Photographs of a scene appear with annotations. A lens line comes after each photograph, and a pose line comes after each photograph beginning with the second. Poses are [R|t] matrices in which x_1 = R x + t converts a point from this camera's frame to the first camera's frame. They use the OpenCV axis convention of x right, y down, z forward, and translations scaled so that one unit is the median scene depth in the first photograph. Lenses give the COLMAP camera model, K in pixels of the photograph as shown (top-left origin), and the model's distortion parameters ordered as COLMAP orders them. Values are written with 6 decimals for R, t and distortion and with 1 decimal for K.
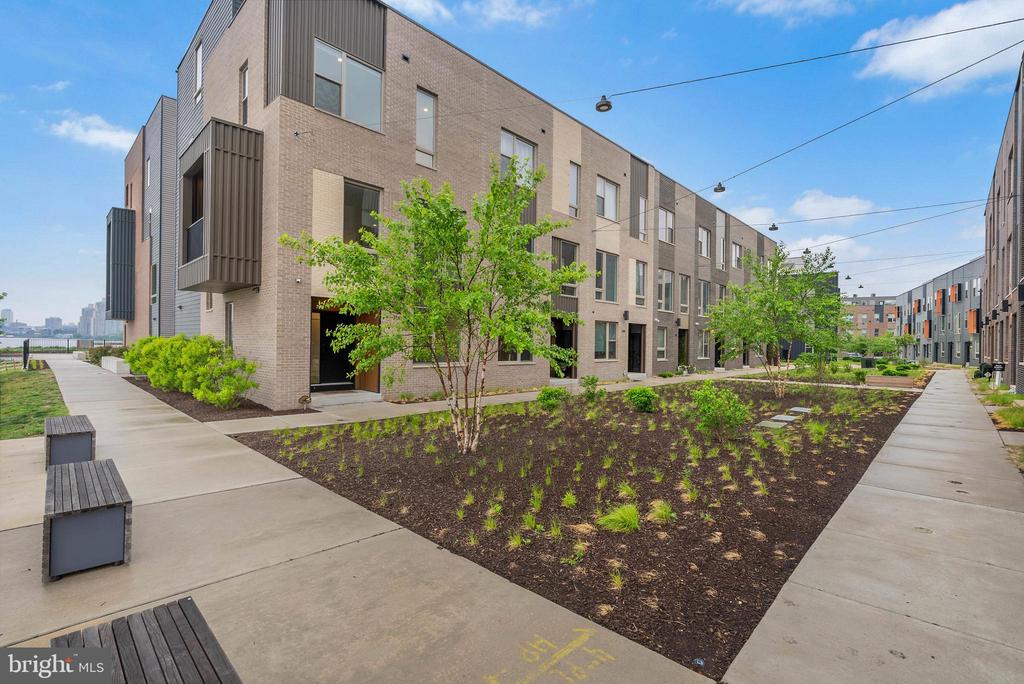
lens RADIAL K [[463.4, 0, 510.2], [0, 463.4, 341.5], [0, 0, 1]] dist [-0.009916, 0.000989]
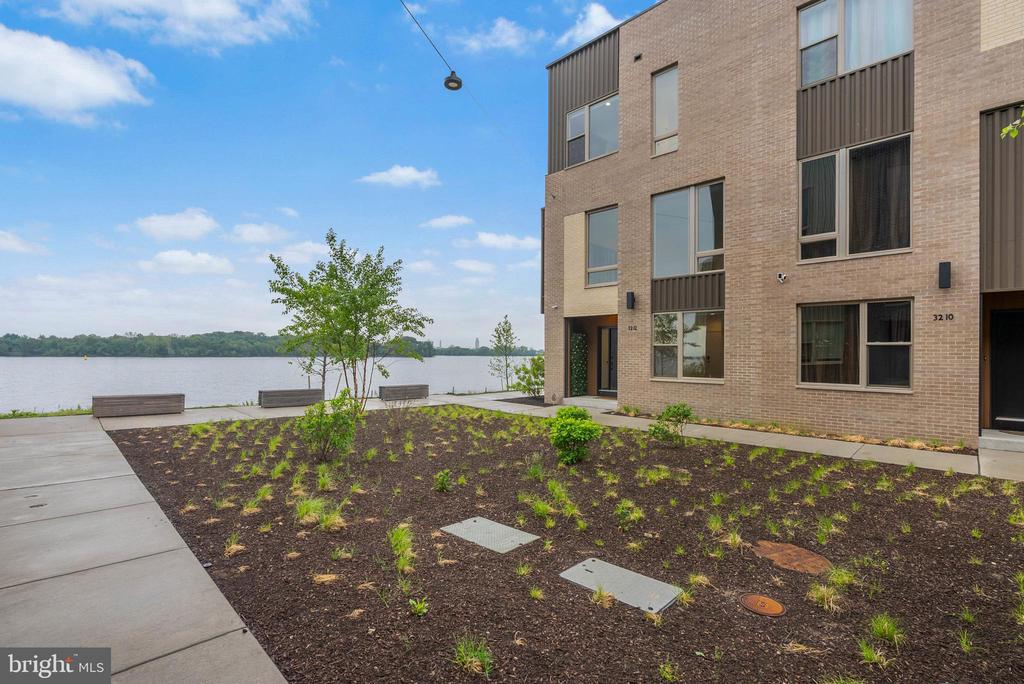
lens RADIAL K [[463.4, 0, 510.3], [0, 463.4, 349.6], [0, 0, 1]] dist [-0.009916, 0.000989]
pose [[-0.029749, -0.016696, -0.999418, 0.695918], [0.001236, 0.999859, -0.016740, 0.010916], [0.999557, -0.001733, -0.029724, 0.720838]]
